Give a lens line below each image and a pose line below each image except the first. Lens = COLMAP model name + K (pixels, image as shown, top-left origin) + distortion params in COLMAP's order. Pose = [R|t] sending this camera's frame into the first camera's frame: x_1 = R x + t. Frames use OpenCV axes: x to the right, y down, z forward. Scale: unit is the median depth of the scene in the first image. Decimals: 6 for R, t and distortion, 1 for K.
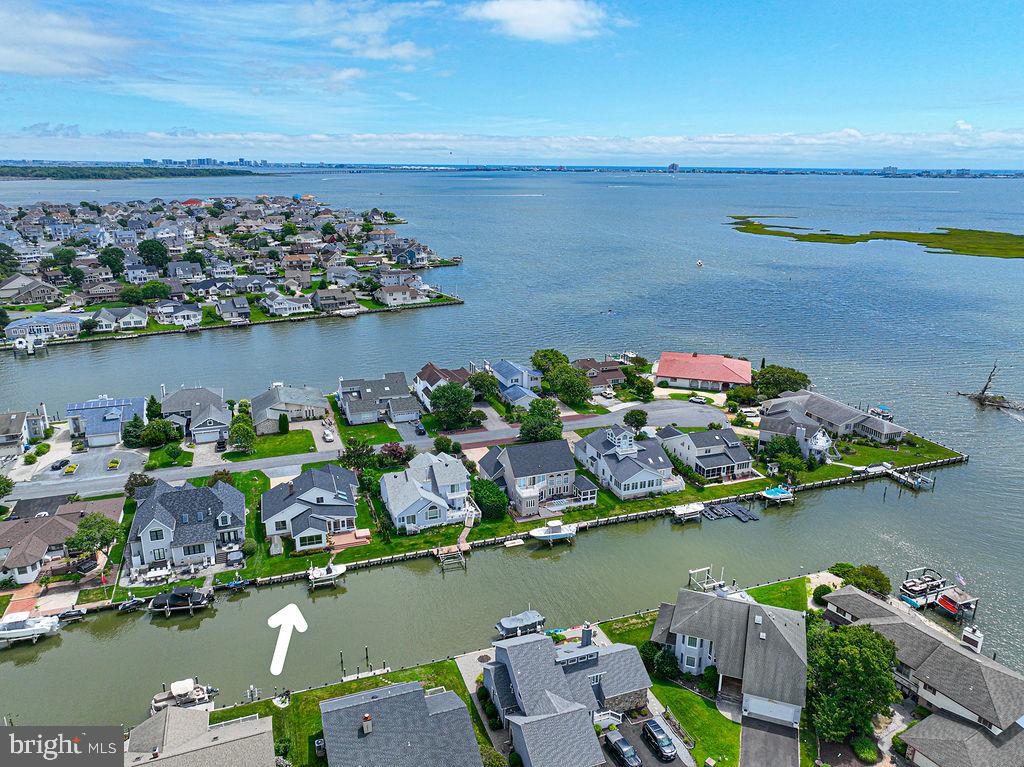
lens RADIAL K [[767.2, 0, 504.1], [0, 767.2, 407.2], [0, 0, 1]] dist [0.003246, 0.012695]
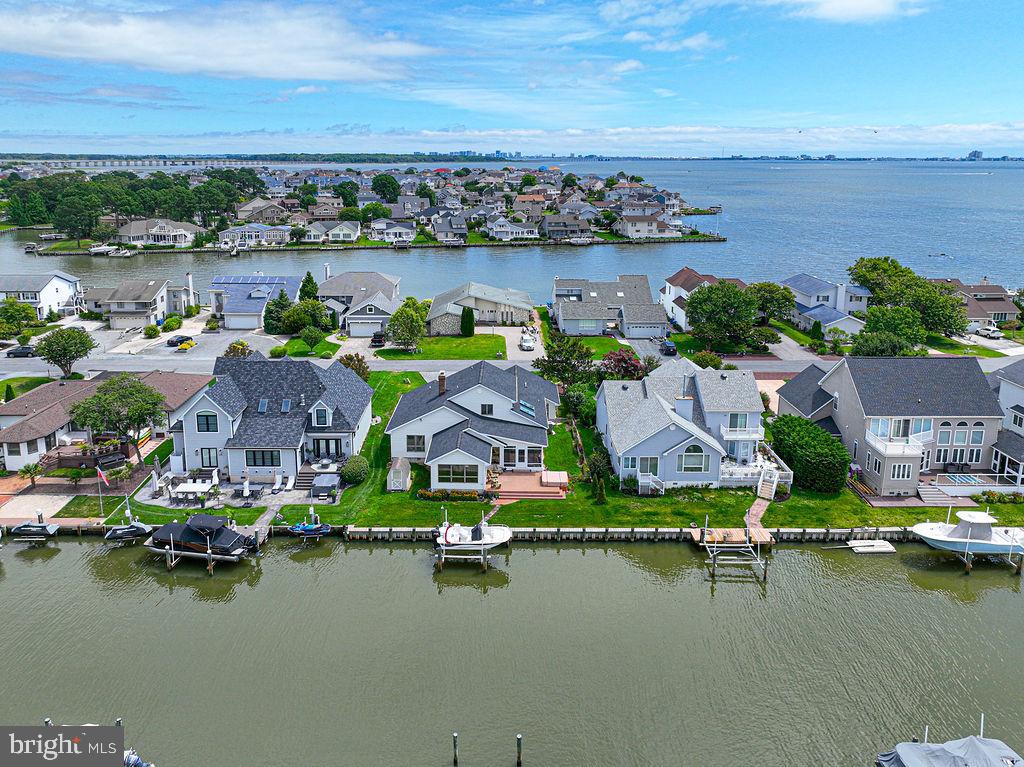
lens RADIAL K [[767.2, 0, 473.1], [0, 767.2, 311.1], [0, 0, 1]] dist [0.003246, 0.012695]
pose [[0.939334, 0.070166, -0.335750, -0.063132], [-0.110369, 0.988625, -0.102177, 0.104477], [0.324761, 0.133035, 0.936393, 0.442455]]
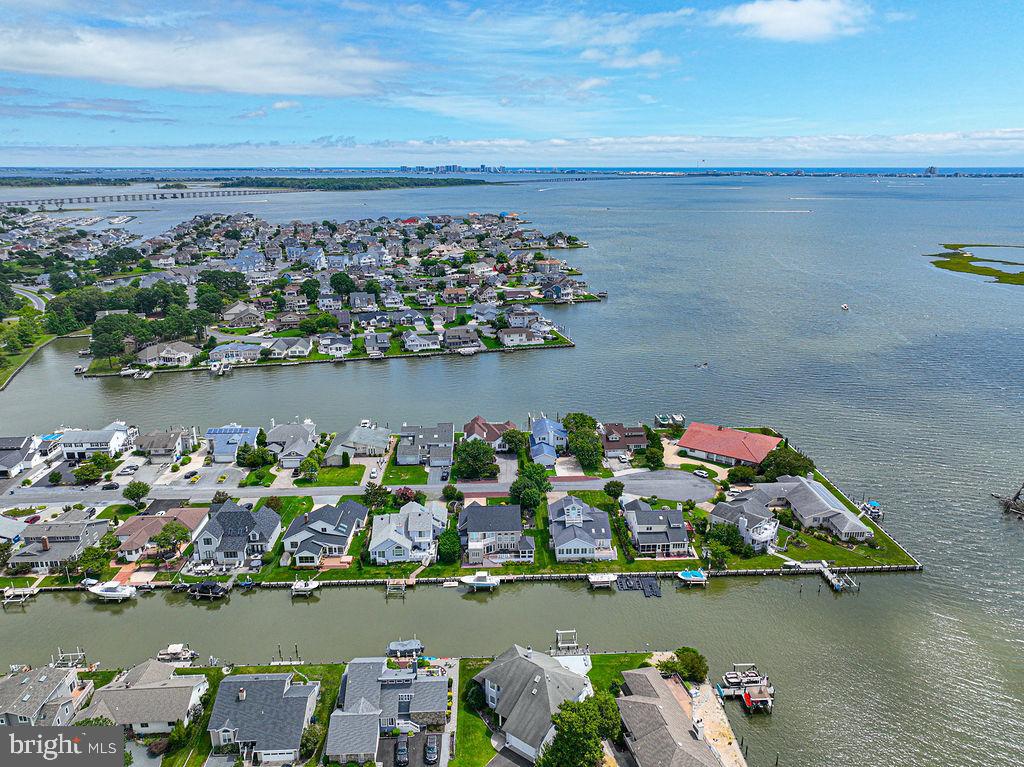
lens RADIAL K [[767.2, 0, 481.7], [0, 767.2, 408.6], [0, 0, 1]] dist [0.003246, 0.012695]
pose [[0.944013, 0.086144, -0.318462, 0.421423], [-0.083759, 0.996260, 0.021202, -0.139341], [0.319098, 0.006659, 0.947698, -0.191049]]
